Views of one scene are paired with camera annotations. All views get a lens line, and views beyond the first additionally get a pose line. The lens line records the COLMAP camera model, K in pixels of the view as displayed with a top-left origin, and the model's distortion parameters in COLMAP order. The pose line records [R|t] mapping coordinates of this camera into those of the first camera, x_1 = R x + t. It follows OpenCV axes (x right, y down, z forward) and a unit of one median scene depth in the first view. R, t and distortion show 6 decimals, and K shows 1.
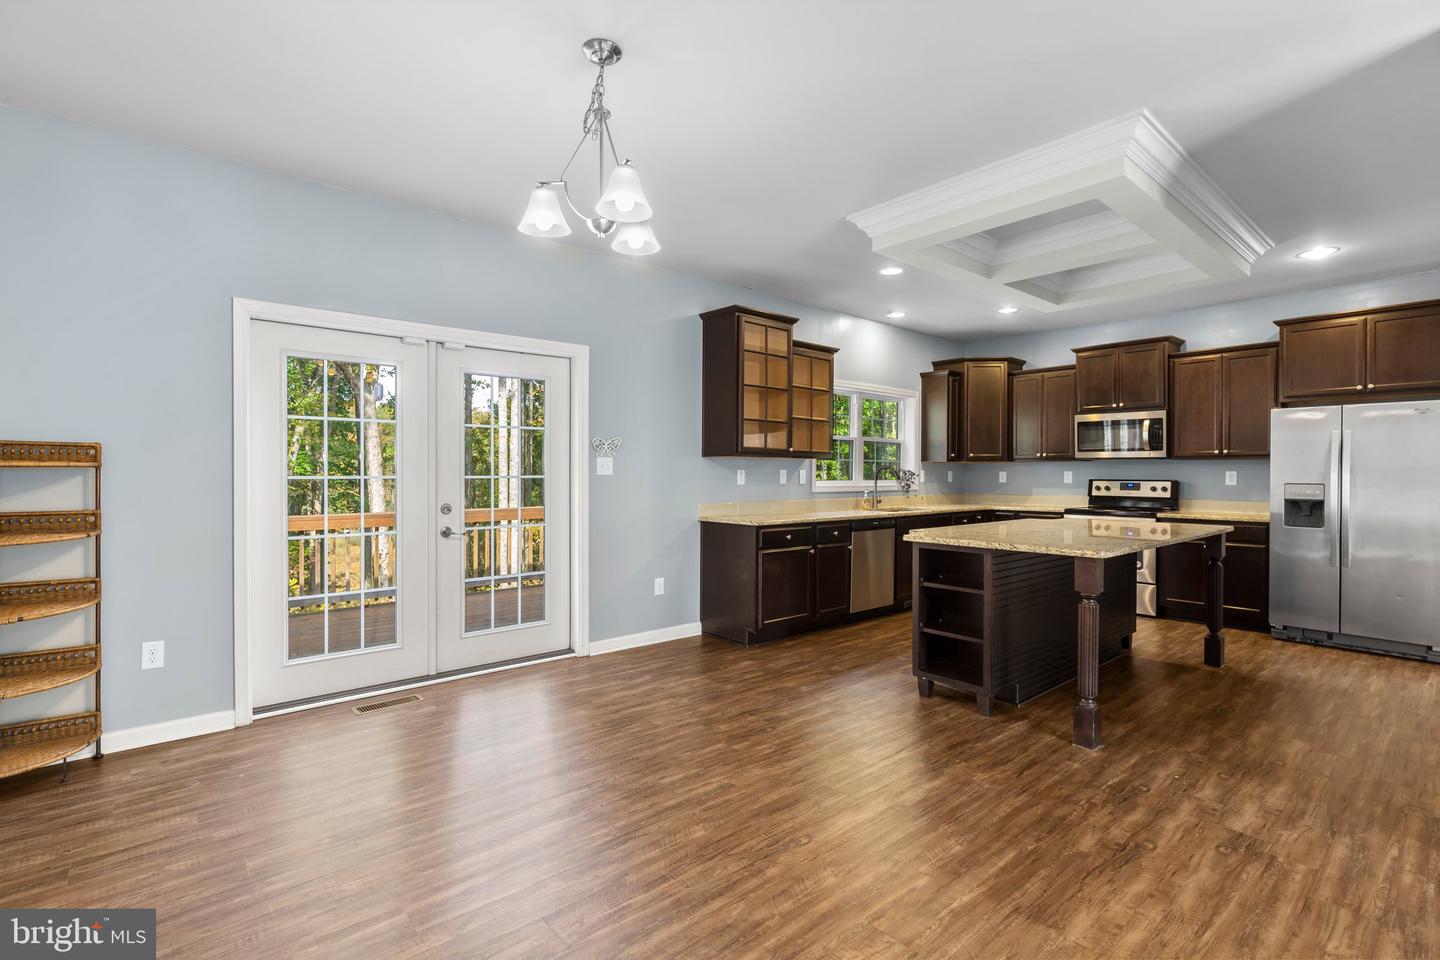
lens RADIAL K [[669.0, 0, 715.7], [0, 669.0, 475.4], [0, 0, 1]] dist [-0.002727, -0.000495]
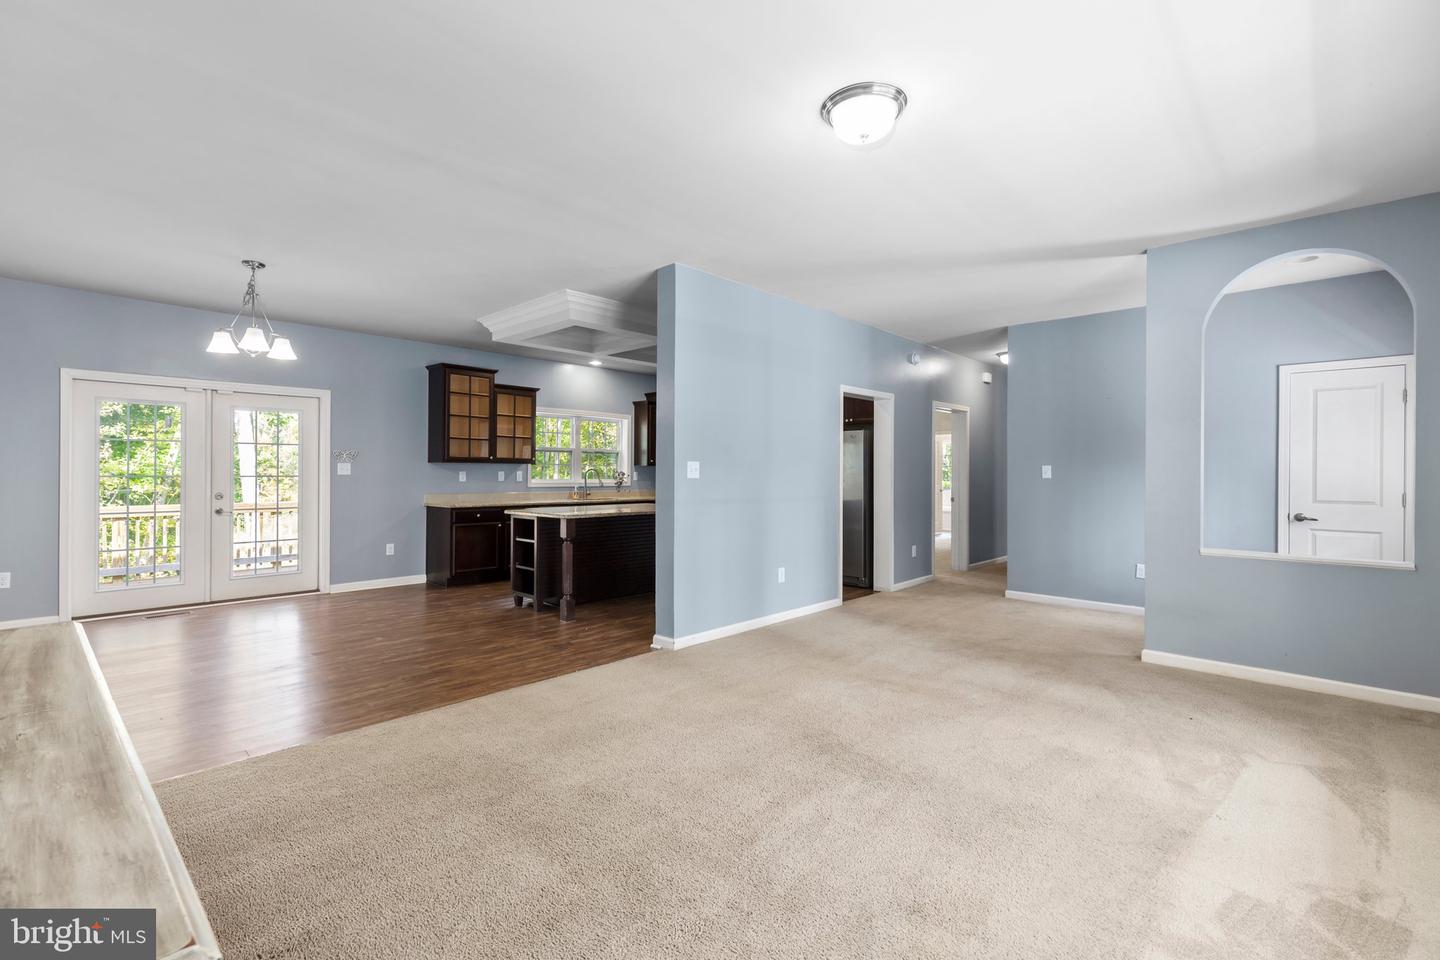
lens RADIAL K [[651.3, 0, 717.0], [0, 651.3, 472.8], [0, 0, 1]] dist [0.001242, 0.000373]
pose [[0.993398, 0.001187, 0.114716, 0.404520], [-0.000615, 0.999987, -0.005024, 0.001372], [-0.114721, 0.004921, 0.993386, -0.452562]]
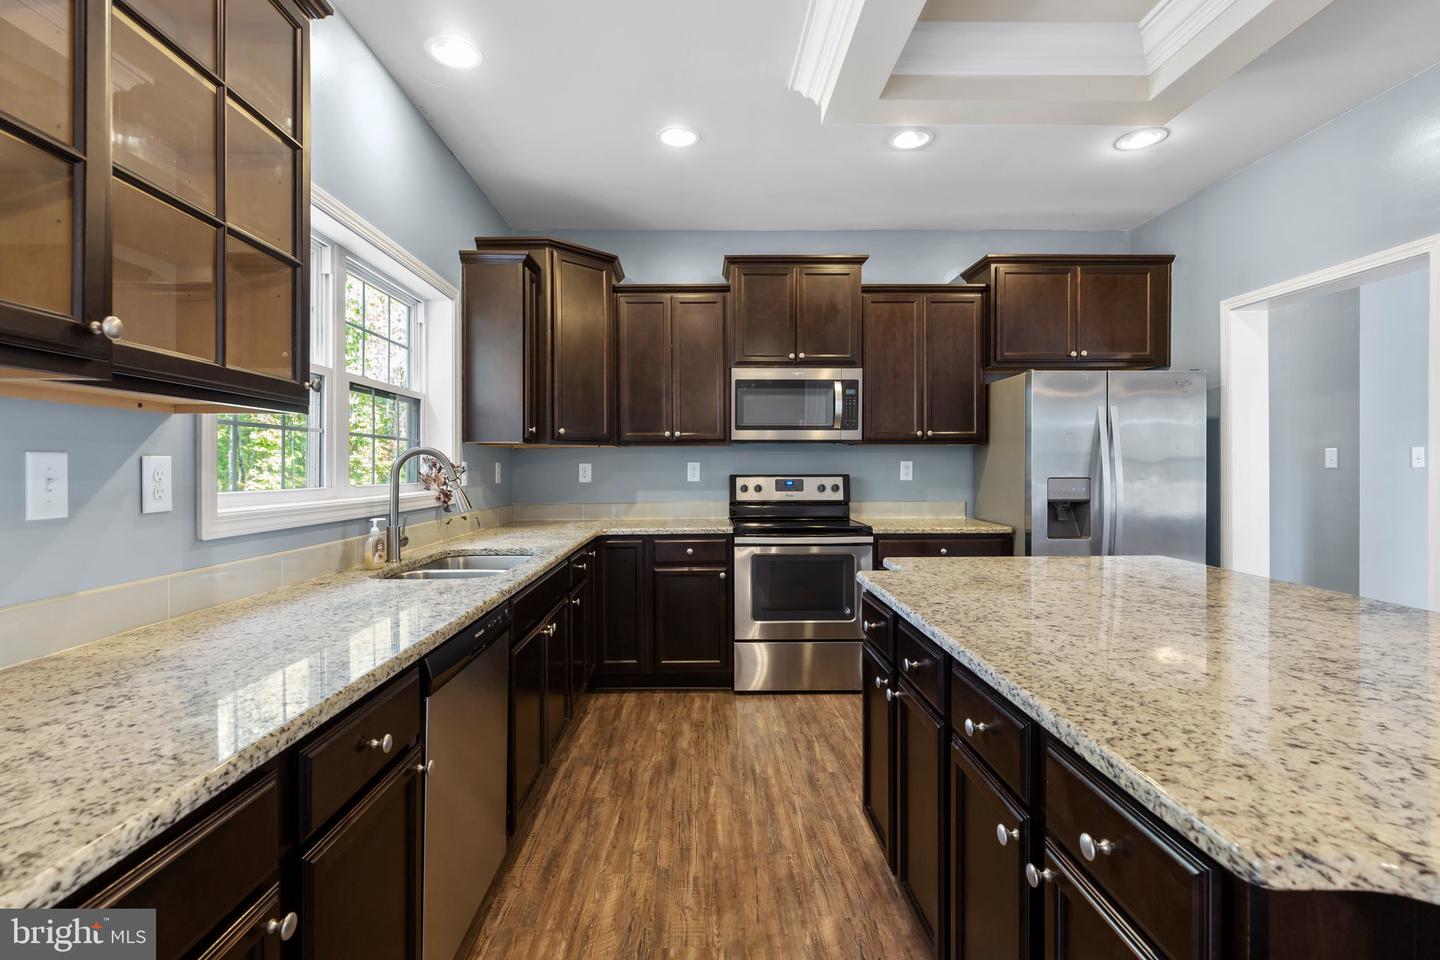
lens RADIAL K [[669.0, 0, 715.7], [0, 669.0, 475.4], [0, 0, 1]] dist [-0.002727, -0.000495]
pose [[0.634350, -0.015419, 0.772892, 0.072911], [0.009712, 0.999881, 0.011975, -0.001679], [-0.772985, -0.000090, 0.634425, 0.708542]]
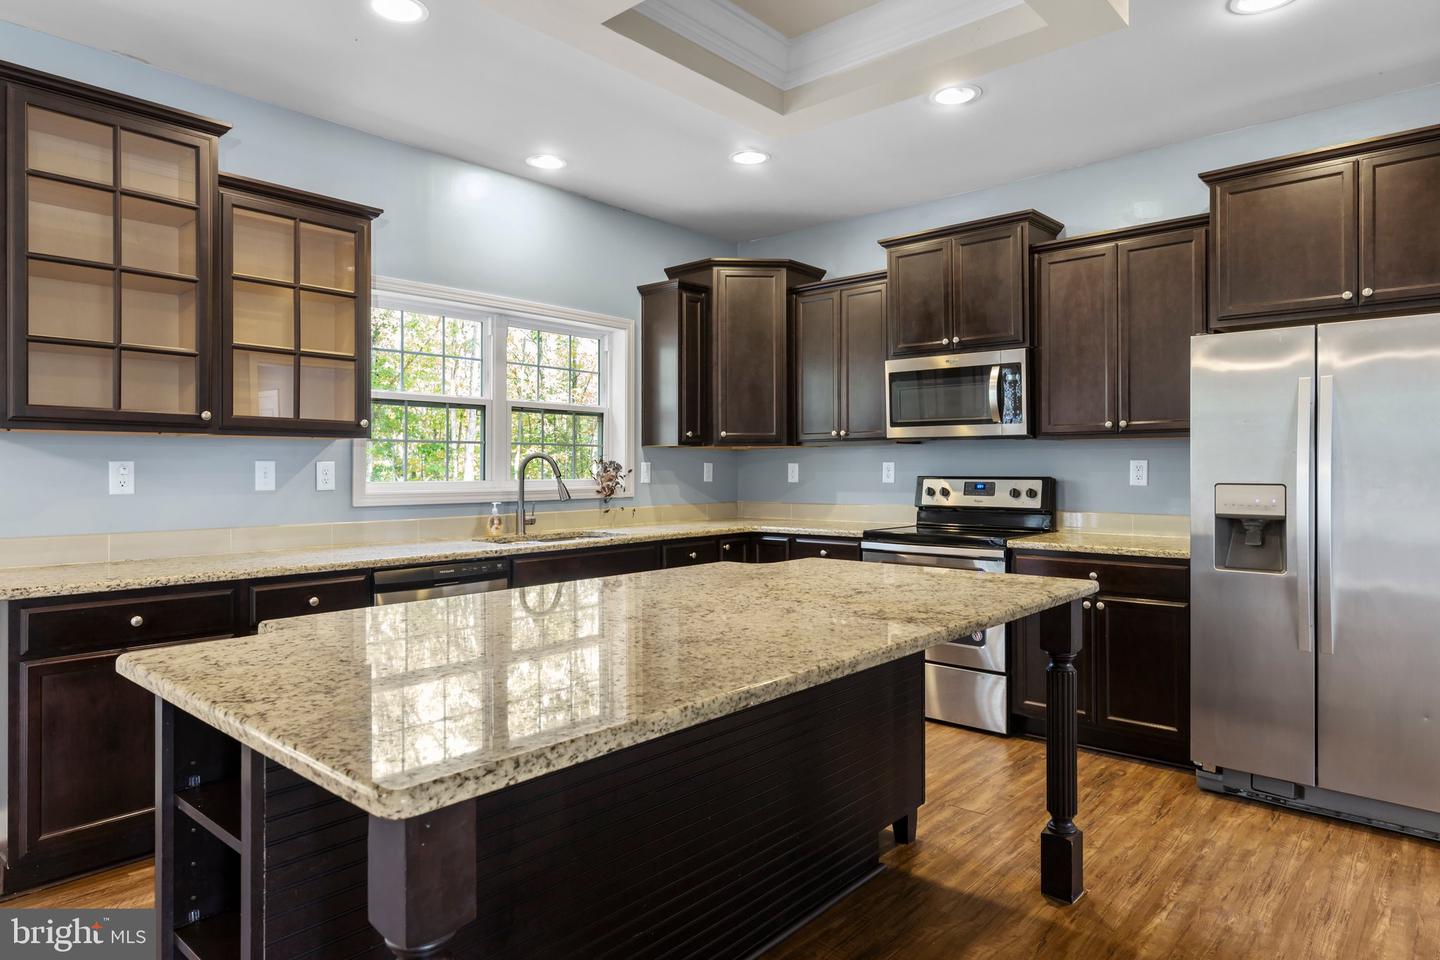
lens RADIAL K [[868.1, 0, 714.0], [0, 868.1, 465.8], [0, 0, 1]] dist [0.004485, 0.001661]
pose [[0.990060, -0.005167, 0.140554, 0.331580], [0.006002, 0.999967, -0.005522, 0.000079], [-0.140521, 0.006311, 0.990058, 0.346852]]
